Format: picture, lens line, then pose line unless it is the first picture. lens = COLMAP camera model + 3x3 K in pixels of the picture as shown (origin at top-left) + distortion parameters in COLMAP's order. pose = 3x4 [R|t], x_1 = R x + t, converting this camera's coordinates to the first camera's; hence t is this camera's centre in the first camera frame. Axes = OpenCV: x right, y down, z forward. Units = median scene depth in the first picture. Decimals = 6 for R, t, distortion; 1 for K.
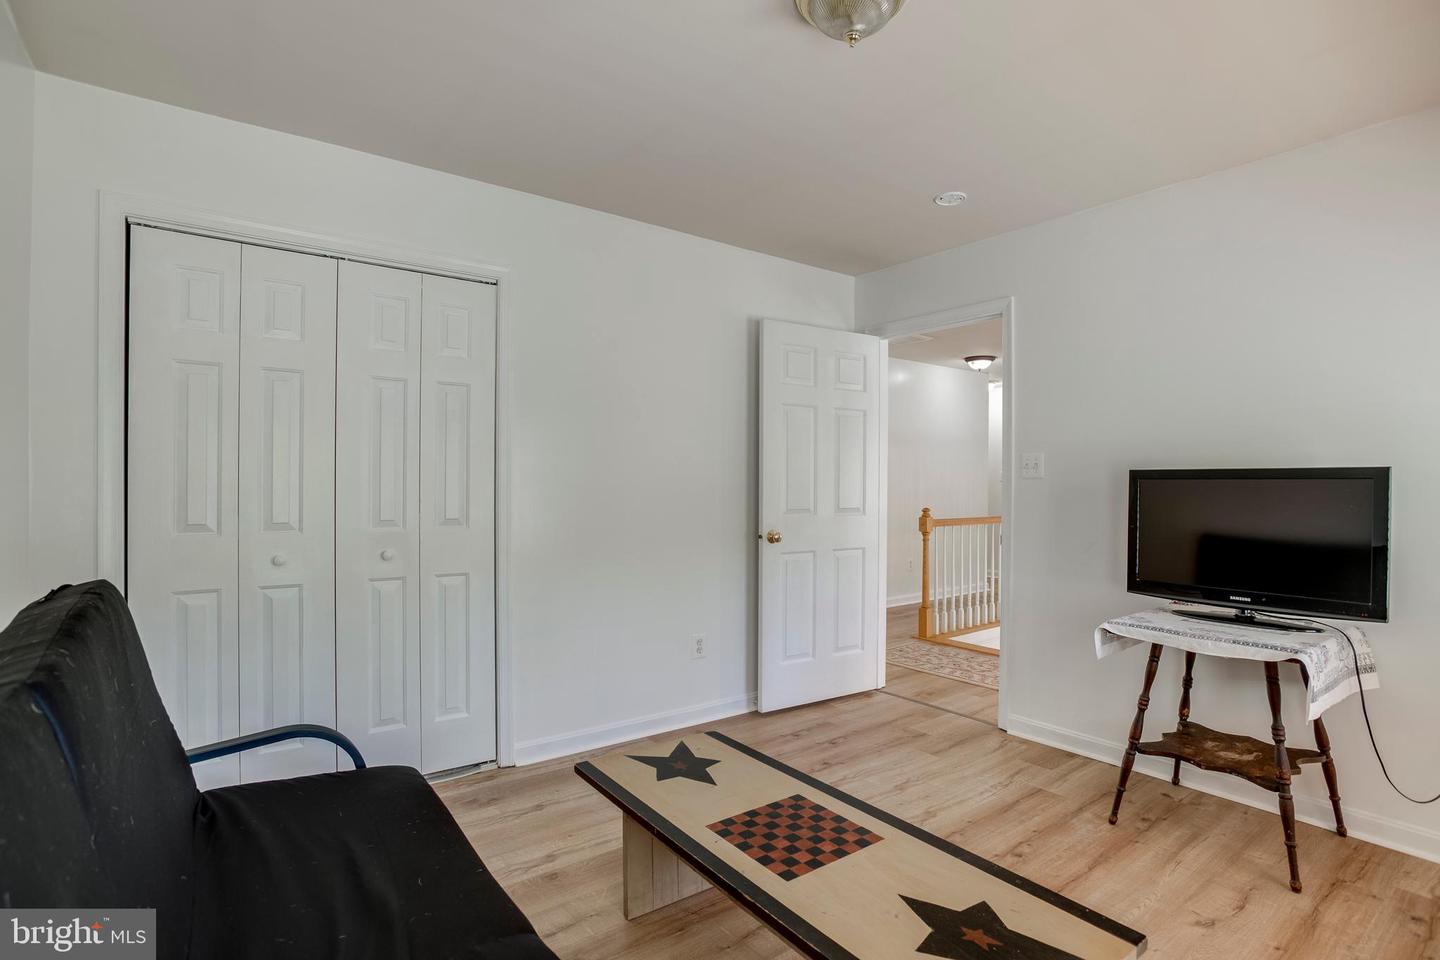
lens RADIAL K [[696.0, 0, 721.4], [0, 696.0, 488.1], [0, 0, 1]] dist [-0.002803, -0.000637]
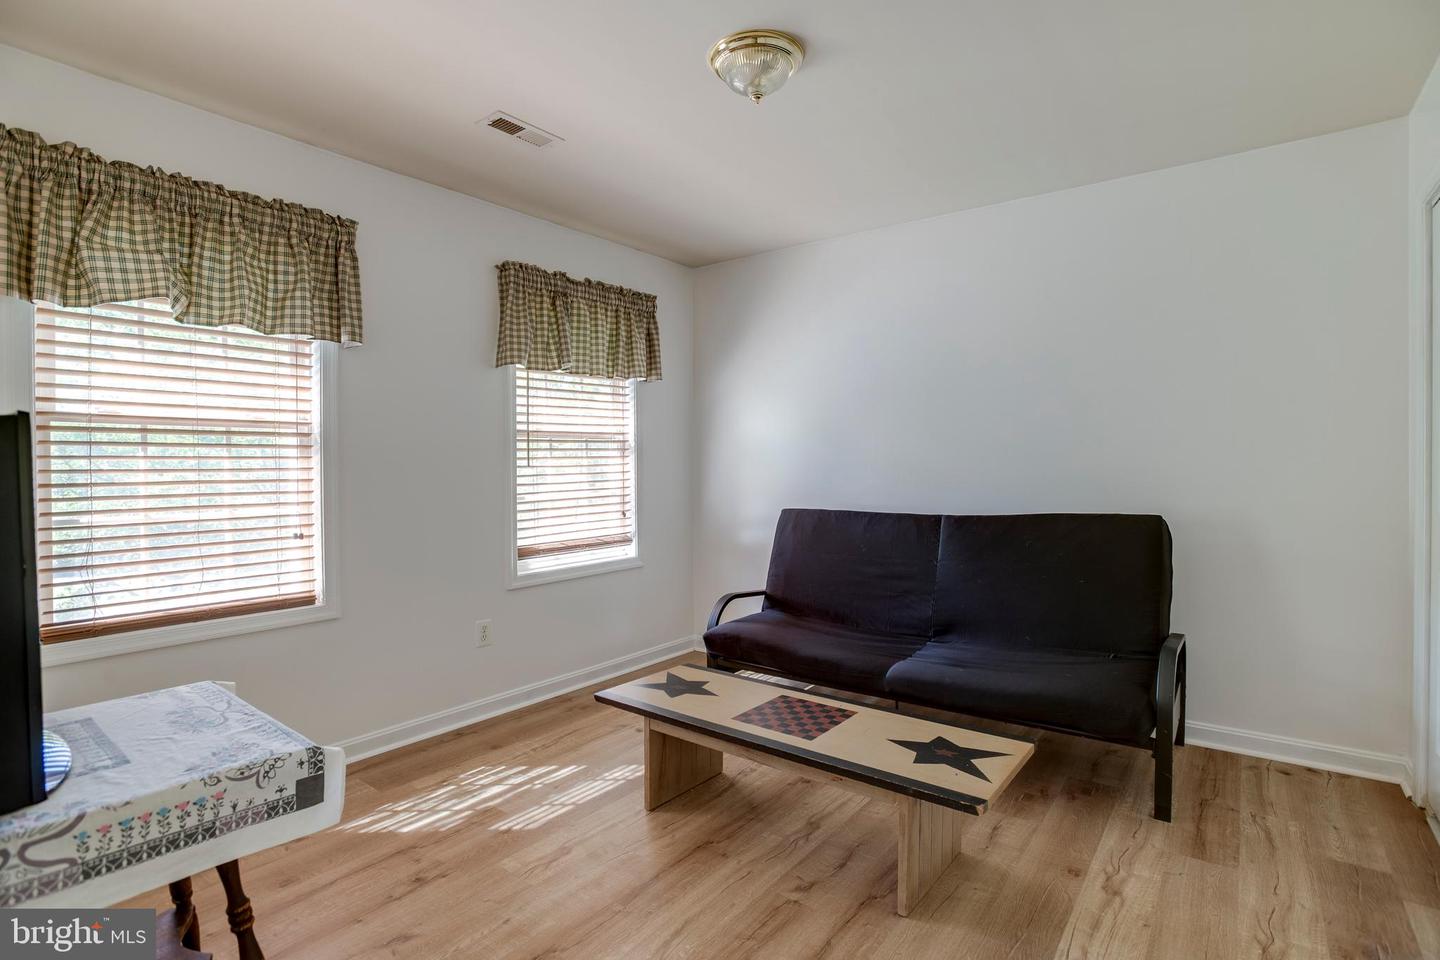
lens RADIAL K [[696.0, 0, 714.0], [0, 696.0, 471.5], [0, 0, 1]] dist [-0.002803, -0.000637]
pose [[-0.964477, -0.005081, -0.264120, 0.600656], [-0.008189, 0.999910, 0.010667, 0.004202], [0.264041, 0.012451, -0.964431, 2.196679]]
